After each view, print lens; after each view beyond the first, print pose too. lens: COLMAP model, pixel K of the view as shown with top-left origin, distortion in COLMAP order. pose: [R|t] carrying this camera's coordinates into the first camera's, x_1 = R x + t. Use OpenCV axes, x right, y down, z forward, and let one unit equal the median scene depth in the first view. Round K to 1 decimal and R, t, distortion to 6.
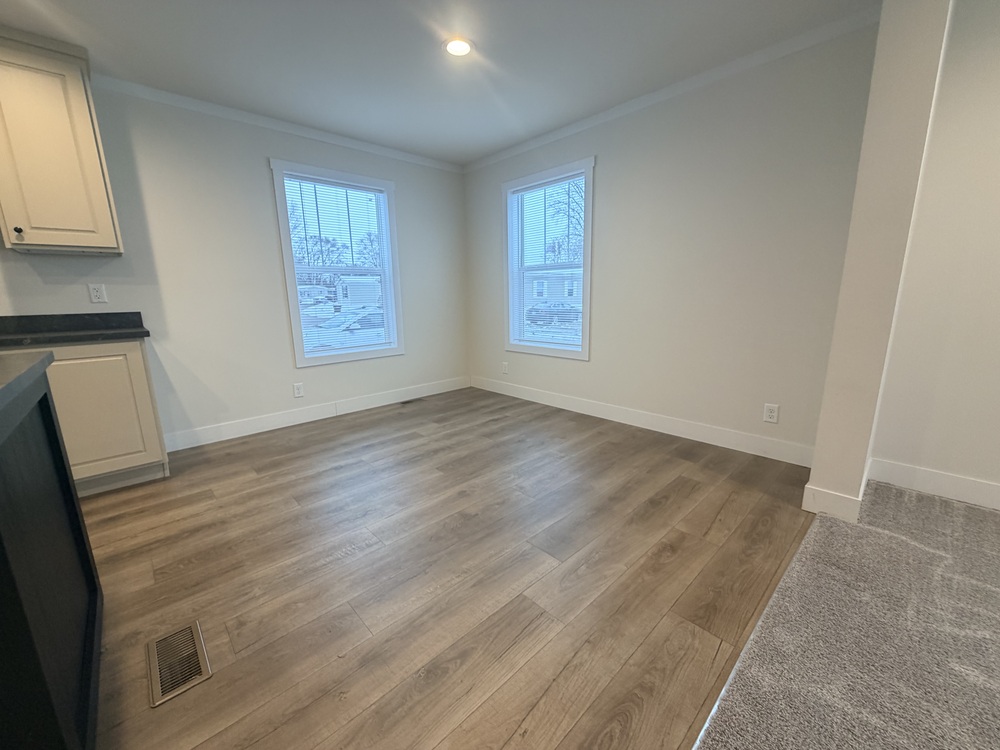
lens RADIAL K [[396.9, 0, 495.9], [0, 396.9, 375.5], [0, 0, 1]] dist [-0.002254, 0.000173]
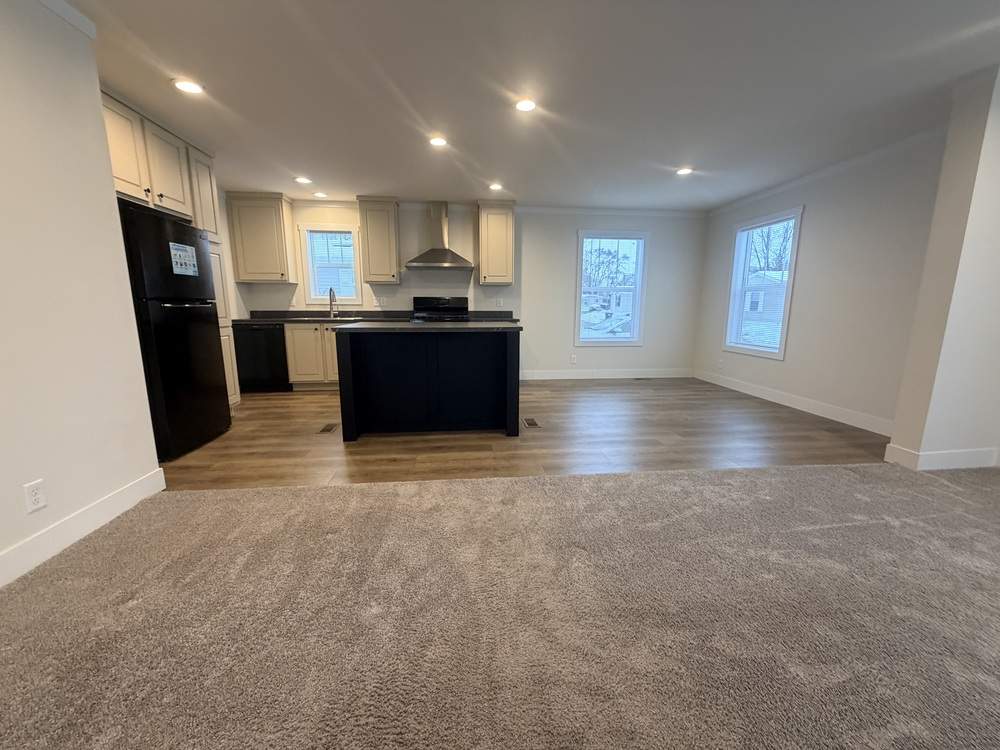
lens RADIAL K [[396.9, 0, 495.9], [0, 396.9, 375.5], [0, 0, 1]] dist [-0.002254, 0.000173]
pose [[0.794134, 0.127274, -0.594266, 0.254418], [-0.139859, 0.989853, 0.025101, 0.104633], [0.591431, 0.063180, 0.803877, -0.552564]]
